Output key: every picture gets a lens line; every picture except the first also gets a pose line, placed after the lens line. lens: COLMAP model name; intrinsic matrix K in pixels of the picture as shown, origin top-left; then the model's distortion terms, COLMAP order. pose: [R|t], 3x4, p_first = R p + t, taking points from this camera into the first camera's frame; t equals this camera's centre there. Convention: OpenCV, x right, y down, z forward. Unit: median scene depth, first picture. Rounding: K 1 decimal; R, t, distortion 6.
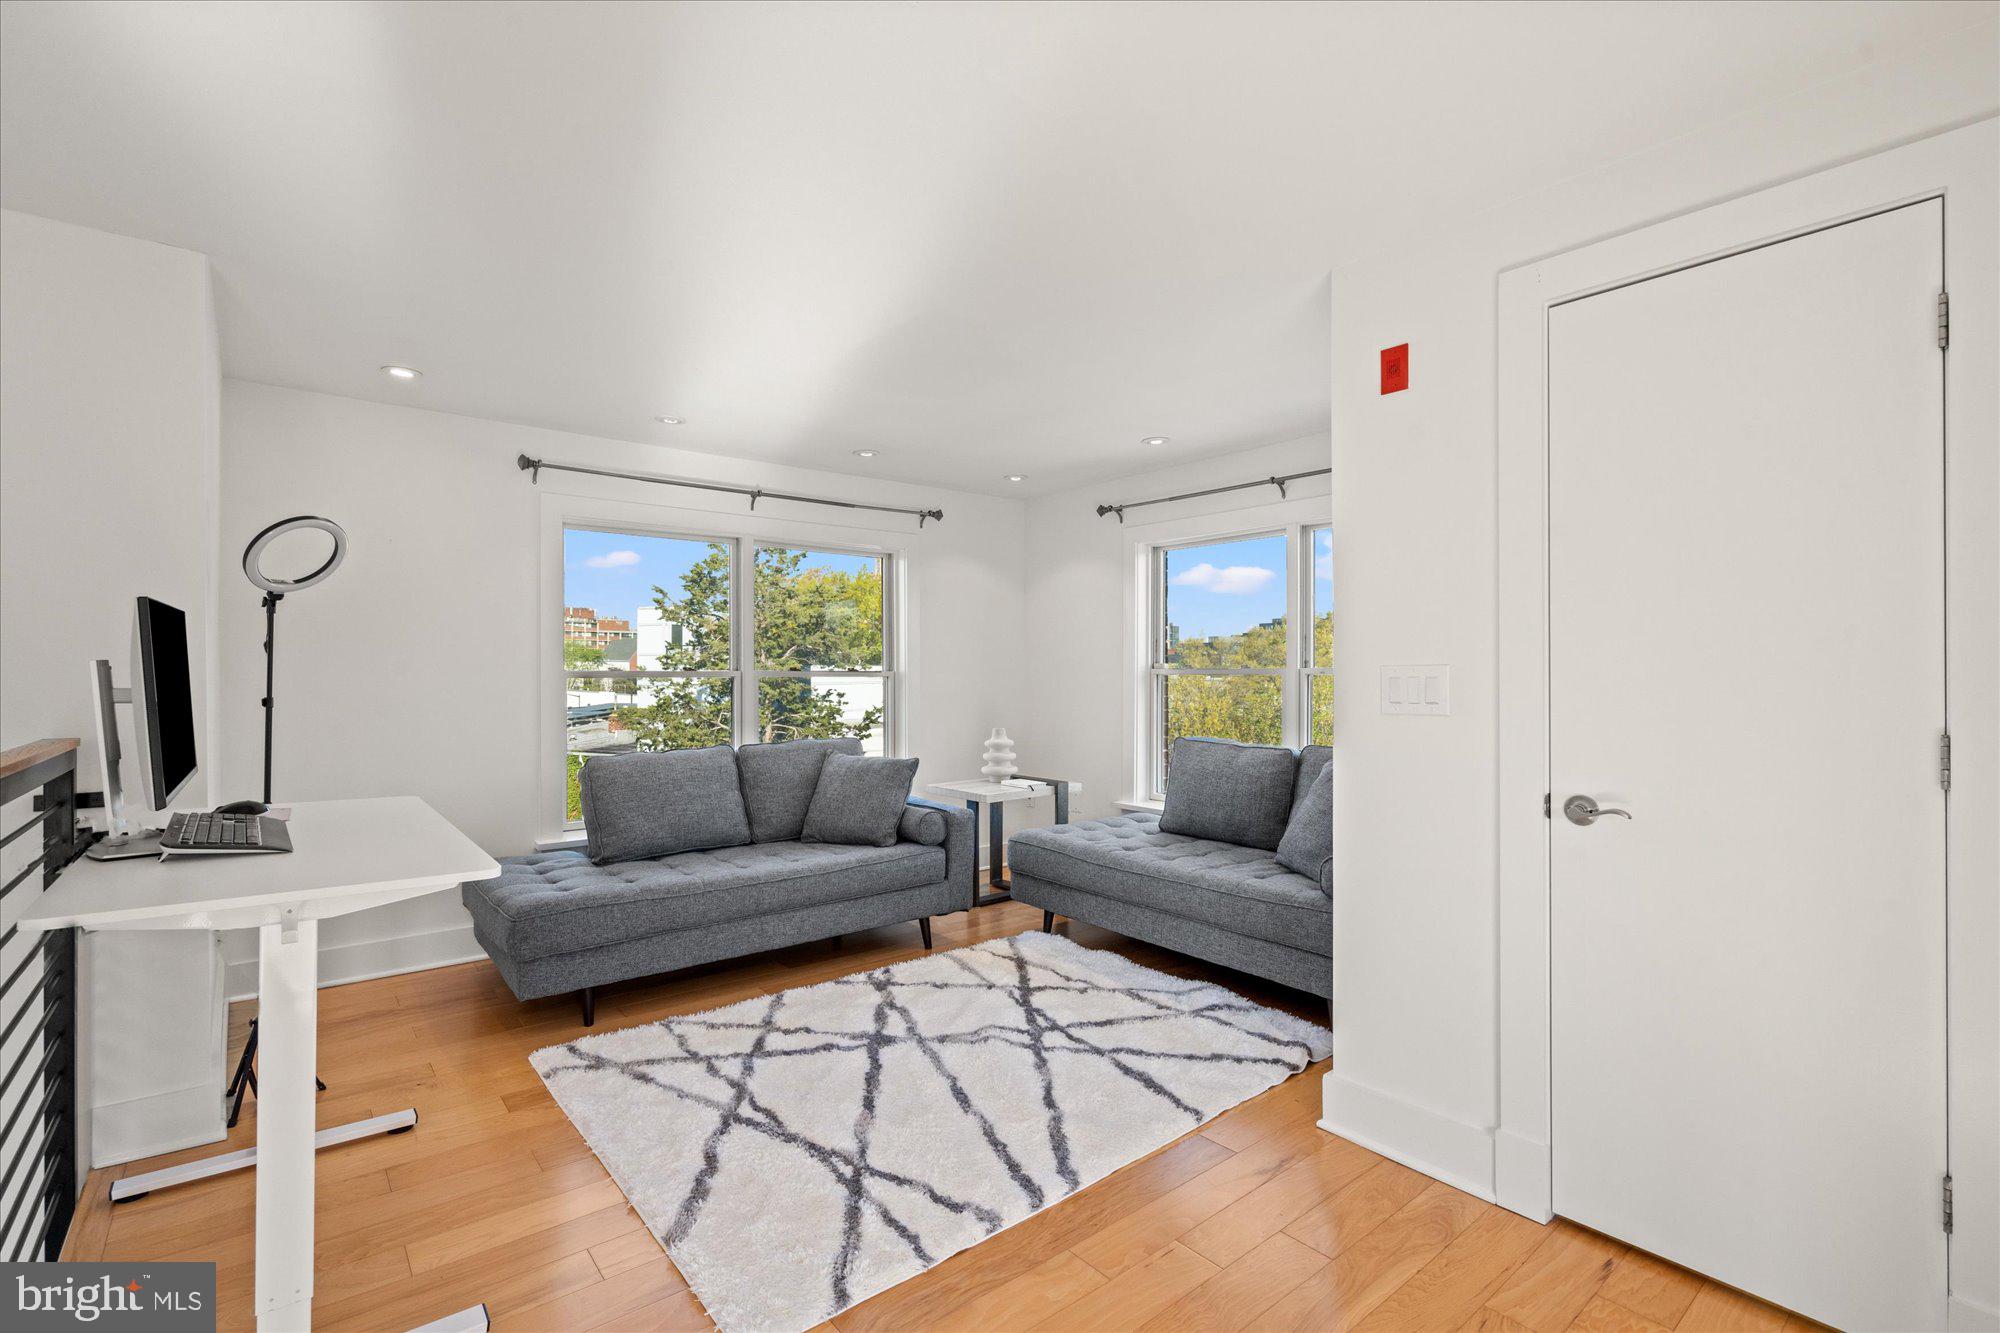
lens RADIAL K [[914.9, 0, 1010.0], [0, 914.9, 664.1], [0, 0, 1]] dist [-0.001665, -0.000078]
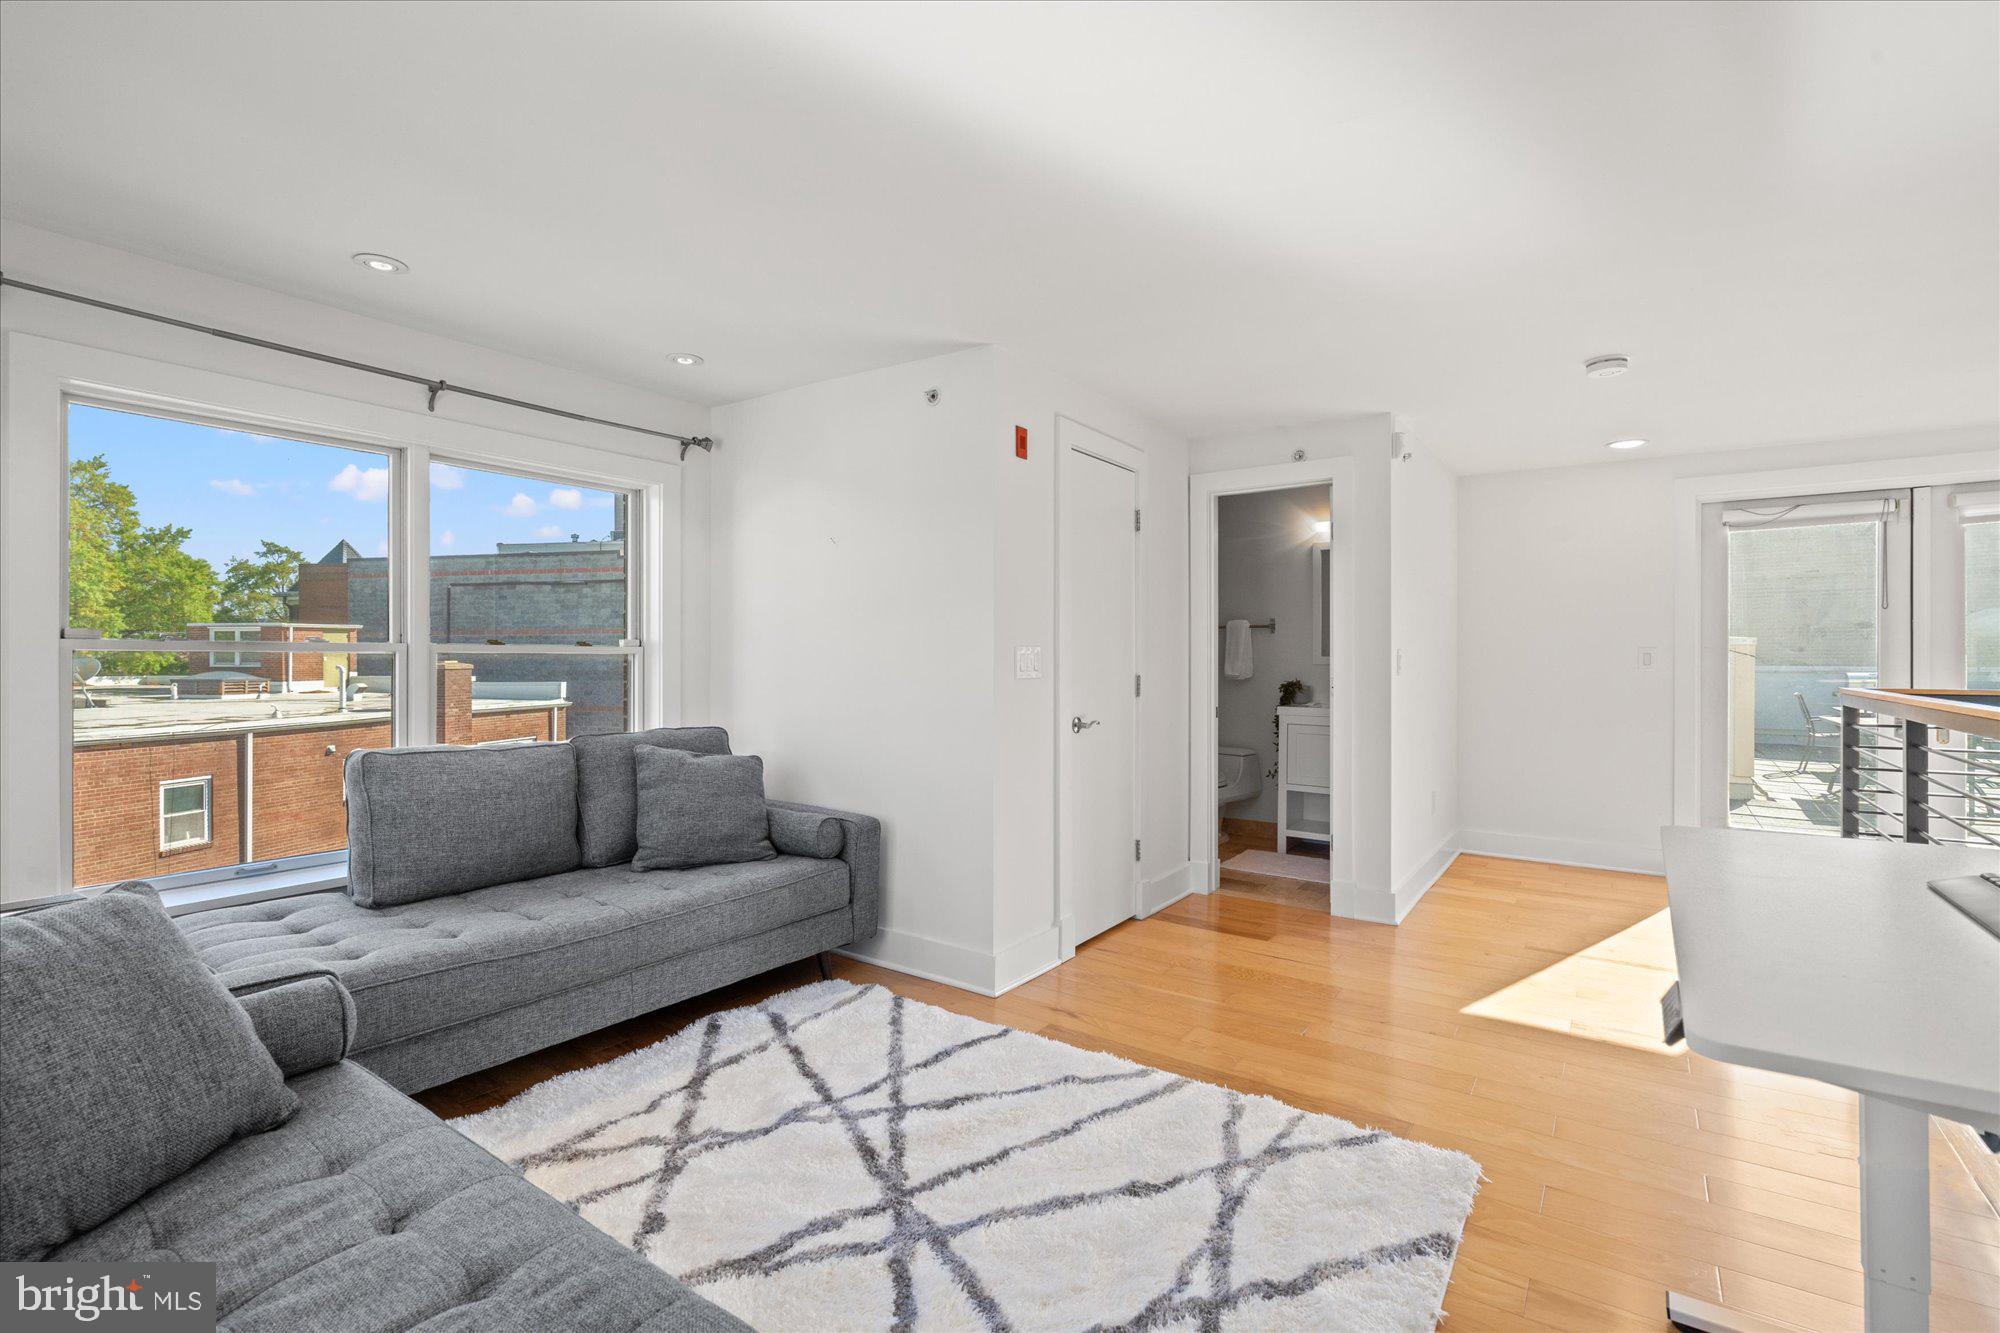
lens RADIAL K [[895.2, 0, 999.3], [0, 895.2, 656.3], [0, 0, 1]] dist [0.000302, 0.000033]
pose [[-0.256578, -0.000118, 0.966523, -0.720522], [-0.011017, 0.999935, -0.002803, 0.017014], [-0.966461, -0.011367, -0.256563, 1.060245]]
